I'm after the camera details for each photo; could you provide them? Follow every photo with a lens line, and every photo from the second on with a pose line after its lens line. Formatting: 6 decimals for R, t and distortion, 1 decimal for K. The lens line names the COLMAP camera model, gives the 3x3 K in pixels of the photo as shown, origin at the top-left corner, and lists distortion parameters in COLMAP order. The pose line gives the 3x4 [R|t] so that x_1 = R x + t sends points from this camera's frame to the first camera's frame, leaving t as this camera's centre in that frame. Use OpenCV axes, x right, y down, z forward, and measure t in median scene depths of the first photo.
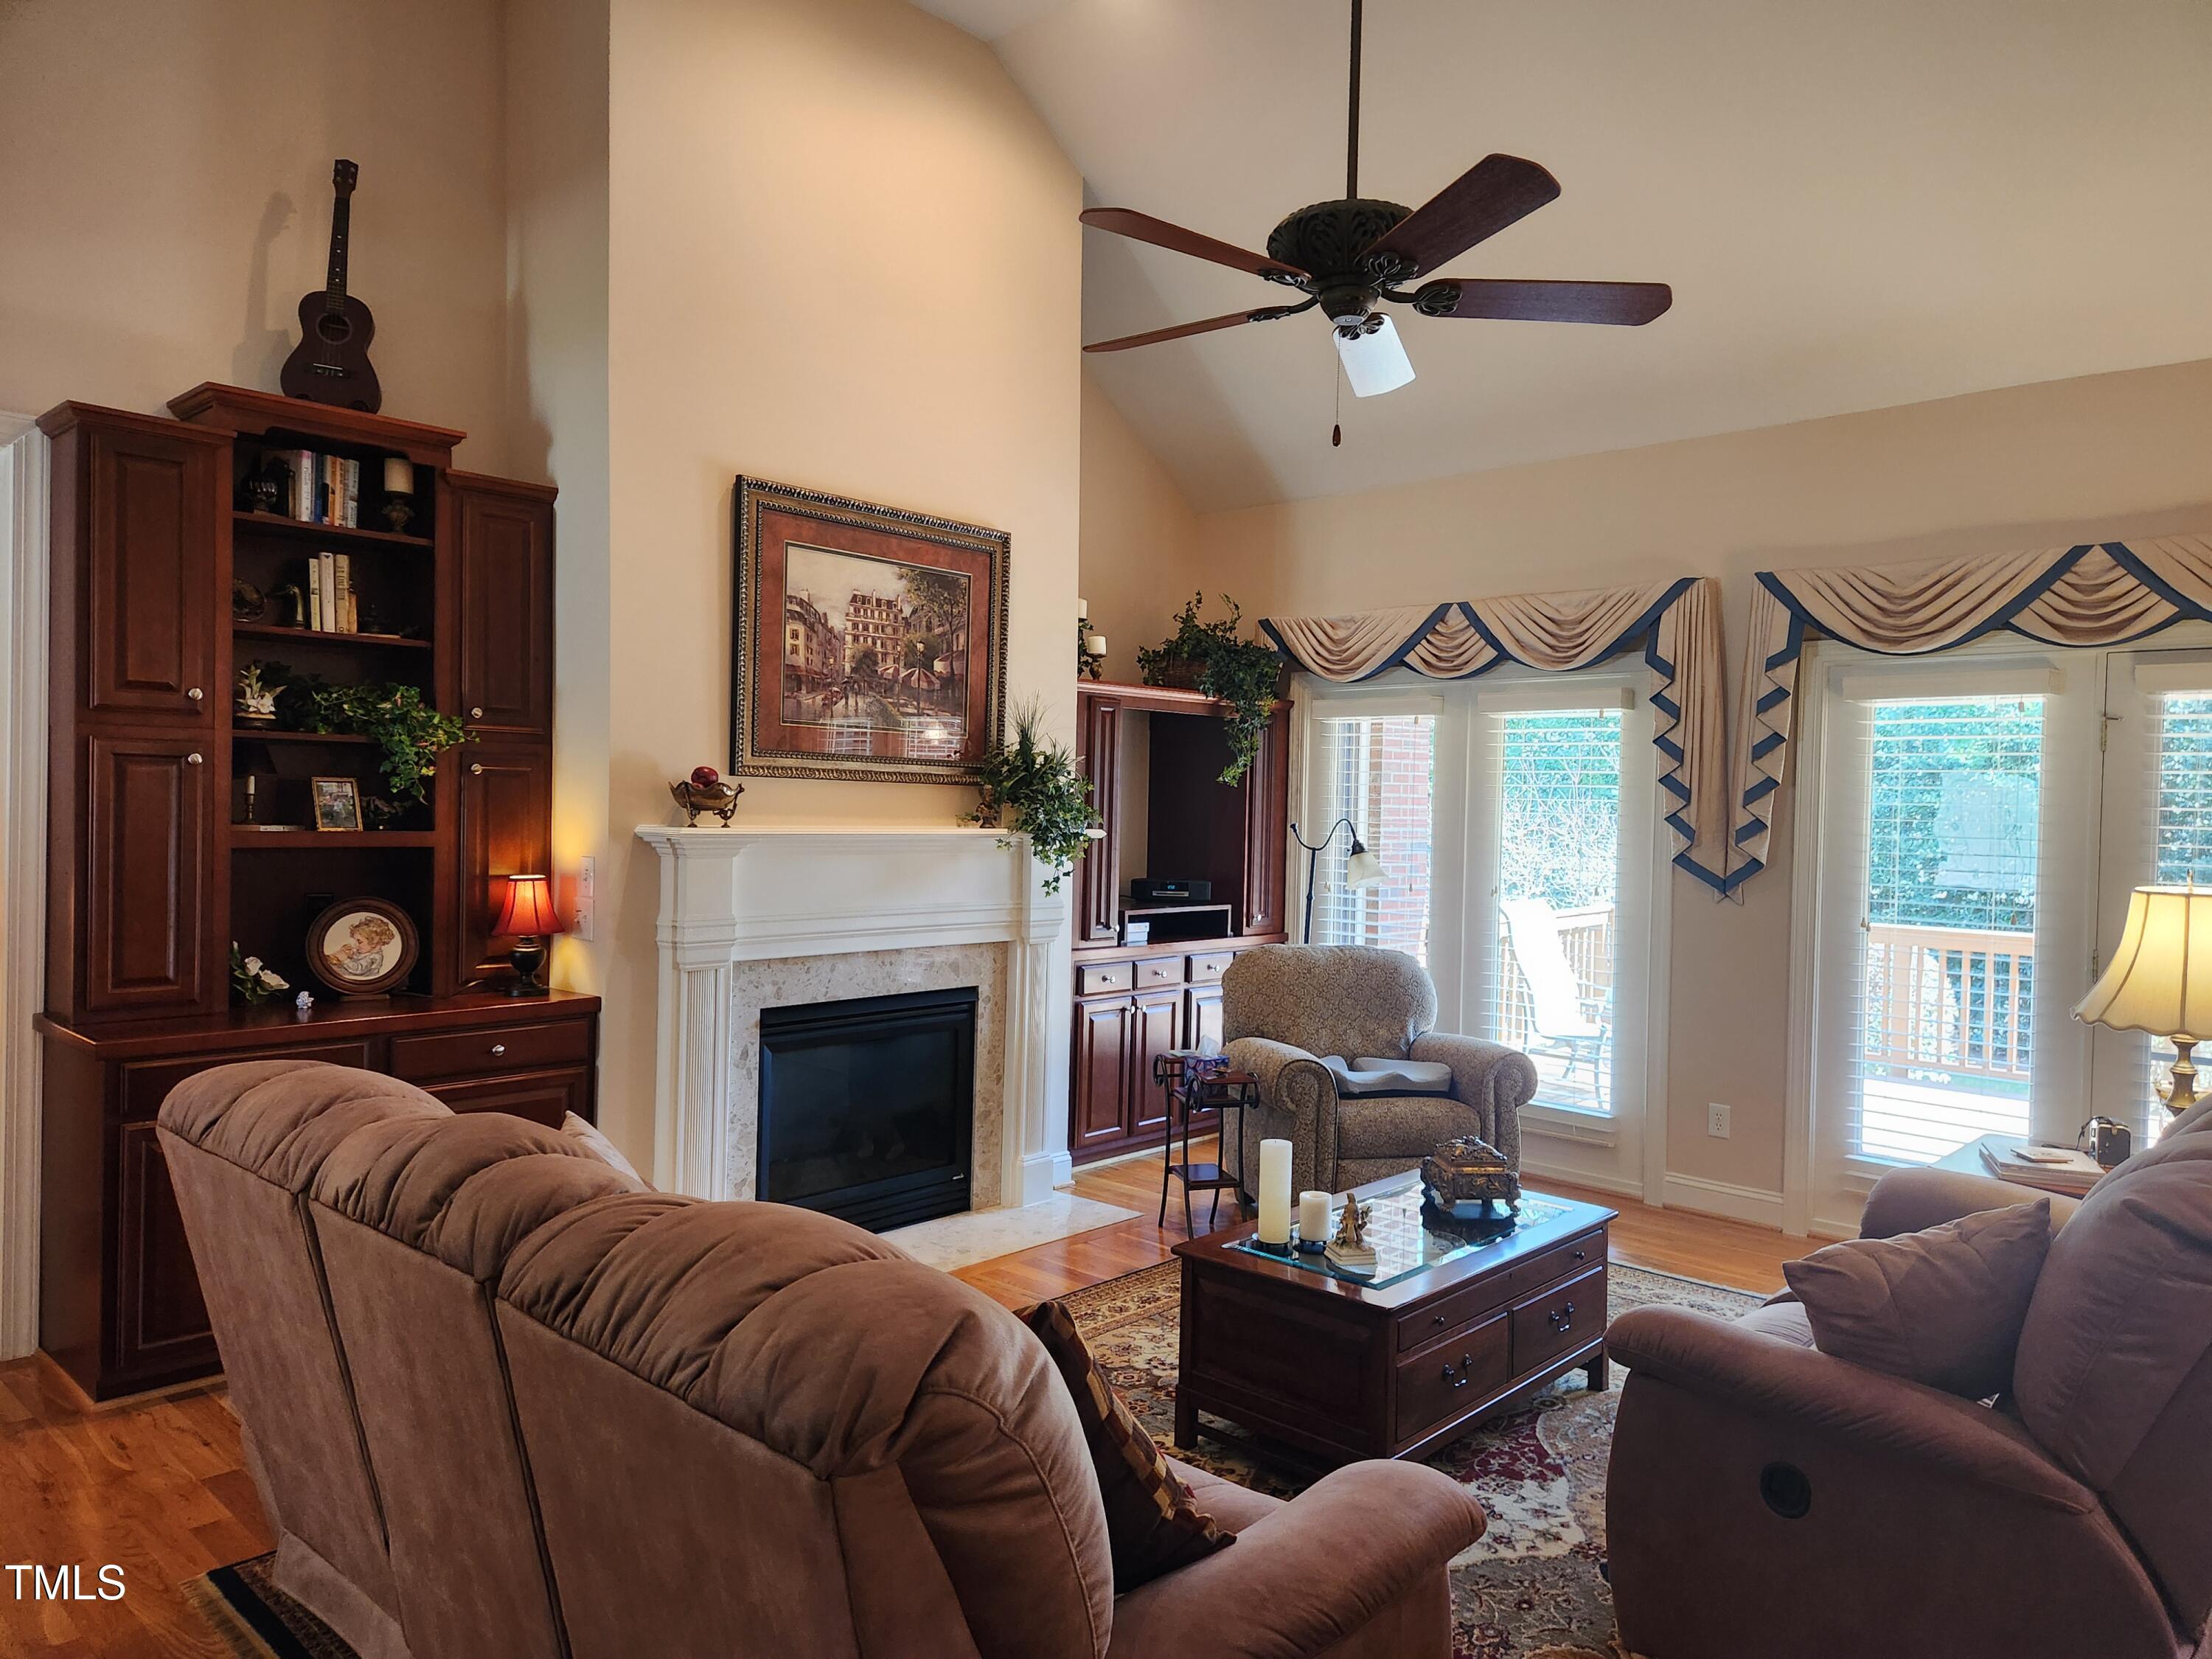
lens RADIAL K [[1486.6, 0, 1124.3], [0, 1486.6, 830.0], [0, 0, 1]] dist [0.071033, -0.070174]
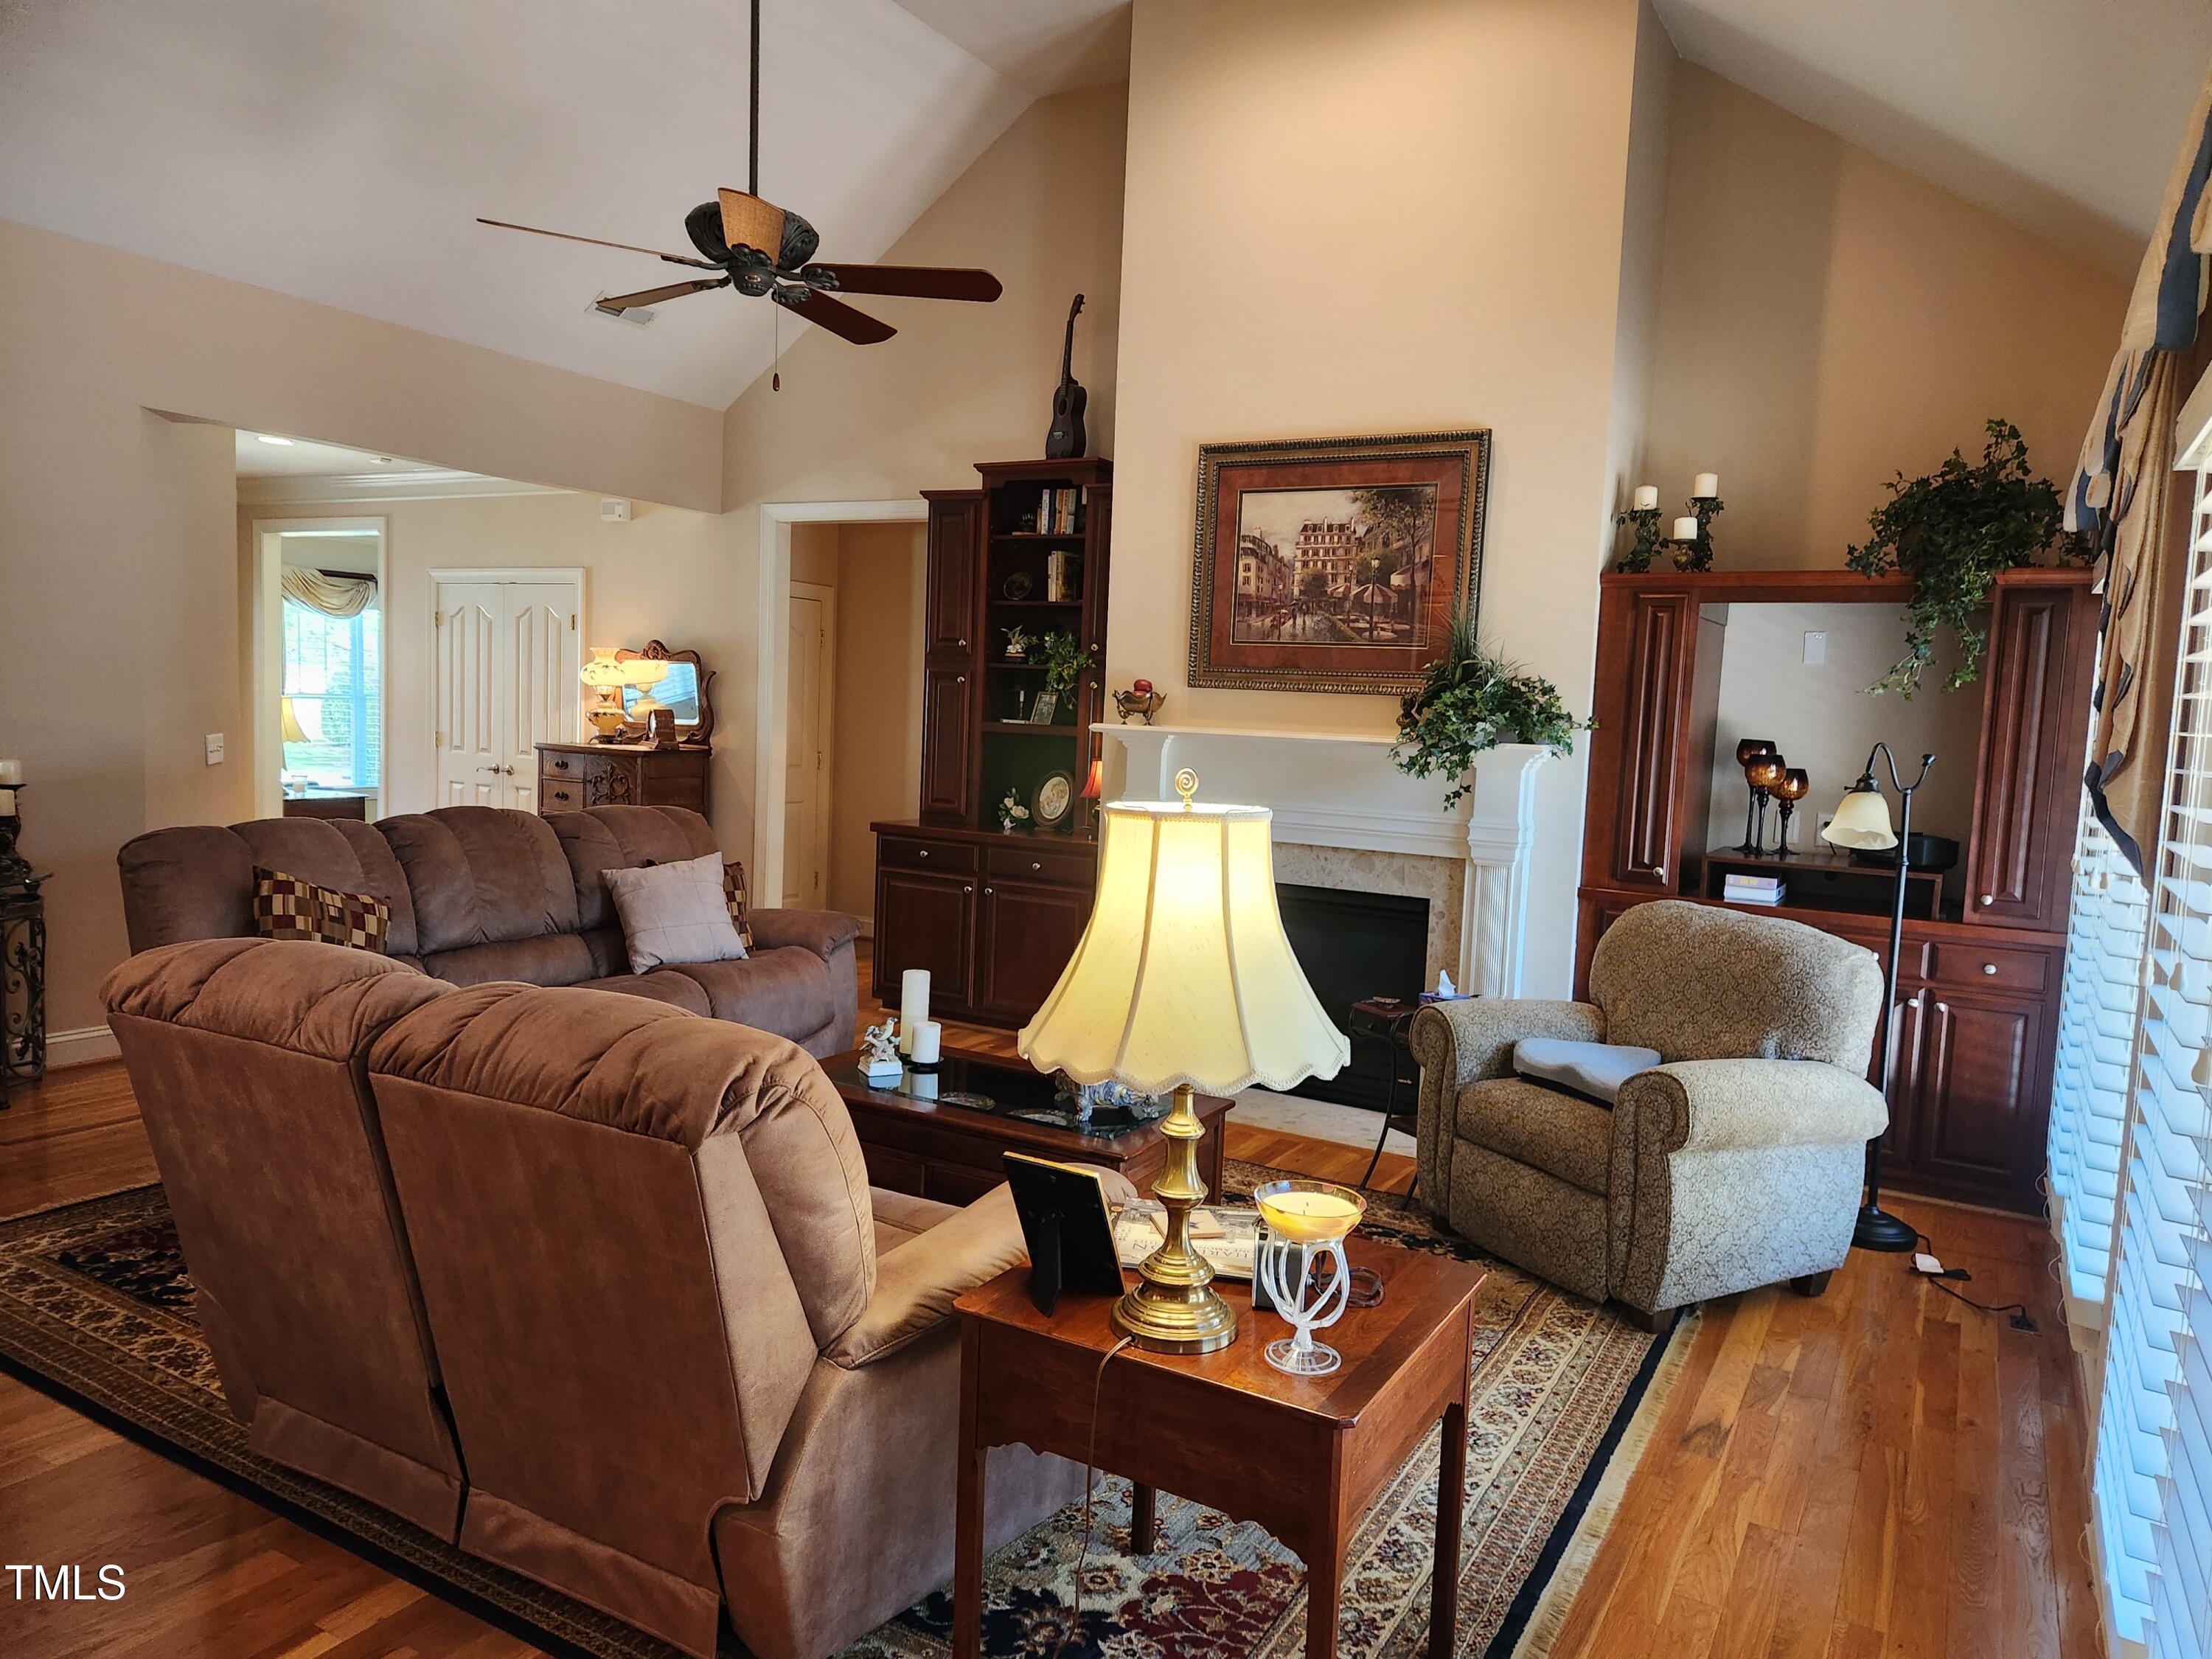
lens RADIAL K [[1486.6, 0, 1124.3], [0, 1486.6, 830.0], [0, 0, 1]] dist [0.071033, -0.070174]
pose [[0.208685, 0.070456, -0.975442, 0.899156], [-0.053146, 0.996745, 0.060625, 0.010046], [0.976538, 0.039189, 0.211750, 0.638649]]
